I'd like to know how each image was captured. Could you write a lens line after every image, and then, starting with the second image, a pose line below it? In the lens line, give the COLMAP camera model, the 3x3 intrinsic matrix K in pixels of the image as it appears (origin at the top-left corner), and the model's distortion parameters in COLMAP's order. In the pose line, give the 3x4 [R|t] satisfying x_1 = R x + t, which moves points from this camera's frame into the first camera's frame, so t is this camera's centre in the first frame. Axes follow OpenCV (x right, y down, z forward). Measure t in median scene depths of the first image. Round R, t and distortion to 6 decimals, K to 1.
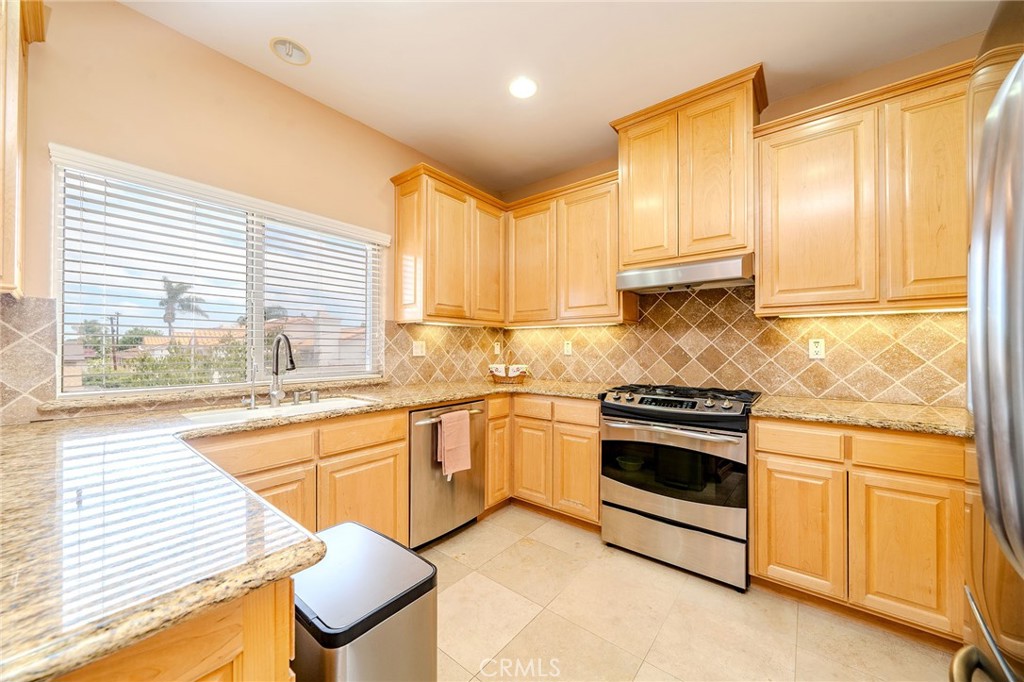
lens RADIAL K [[366.6, 0, 511.5], [0, 366.6, 345.5], [0, 0, 1]] dist [-0.003677, -0.000151]
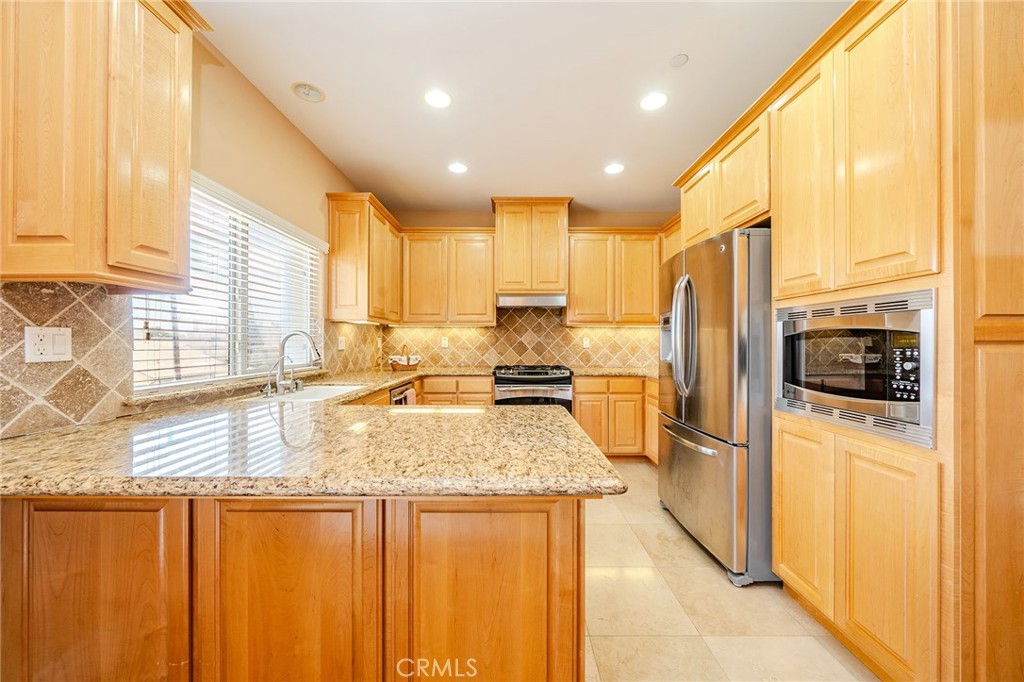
lens RADIAL K [[362.8, 0, 512.0], [0, 362.8, 341.0], [0, 0, 1]] dist [-0.003257, -0.000118]
pose [[0.778339, 0.002045, 0.627841, -0.691073], [-0.004377, 0.999988, 0.002169, -0.003535], [-0.627829, -0.004436, 0.778339, -0.276883]]
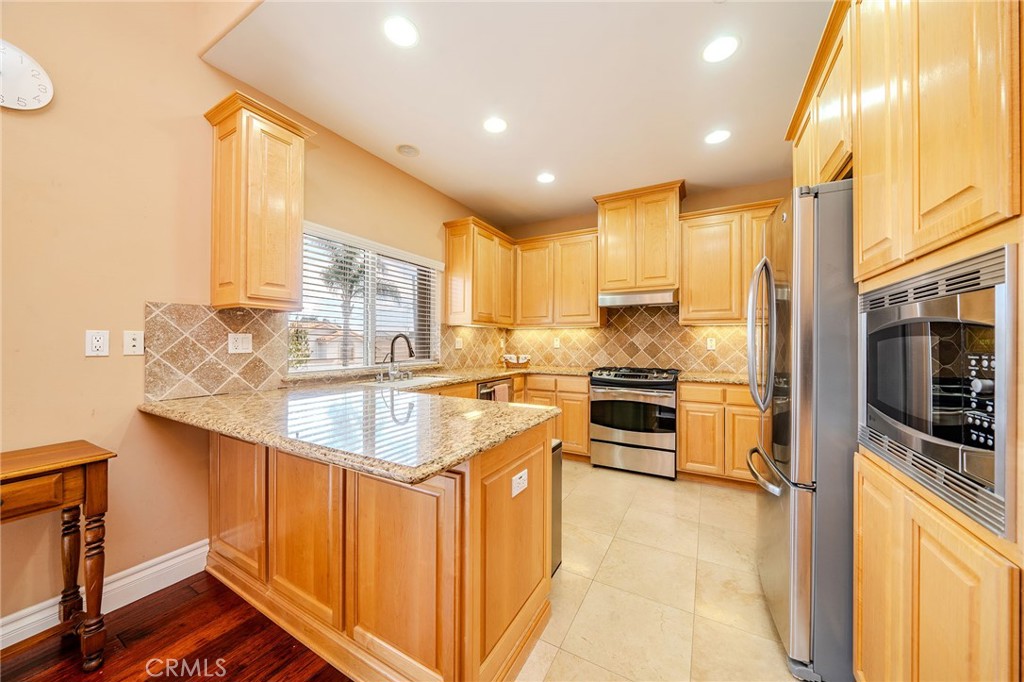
lens RADIAL K [[350.9, 0, 510.3], [0, 350.9, 341.4], [0, 0, 1]] dist [-0.001501, -0.000083]
pose [[0.986224, 0.002947, 0.165390, -0.351564], [-0.003540, 0.999988, 0.003291, -0.004845], [-0.165378, -0.003832, 0.986223, -0.446268]]
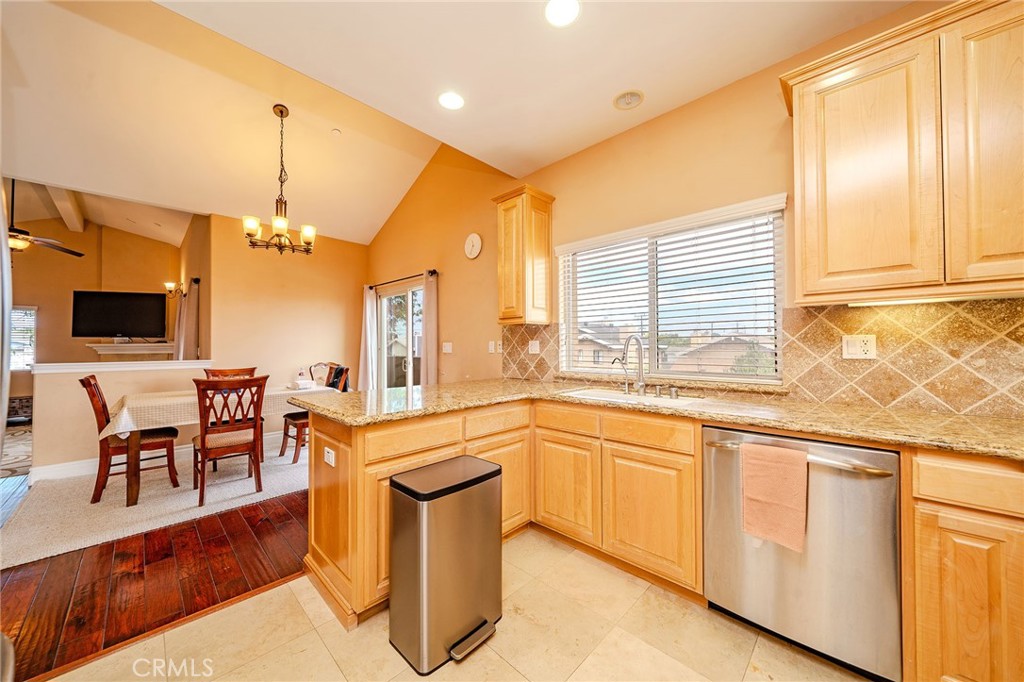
lens RADIAL K [[362.8, 0, 512.0], [0, 362.8, 341.0], [0, 0, 1]] dist [-0.003257, -0.000118]
pose [[-0.091496, -0.012970, -0.995721, 0.508484], [0.011990, 0.999828, -0.014125, 0.000476], [0.995733, -0.013231, -0.091325, 0.599378]]
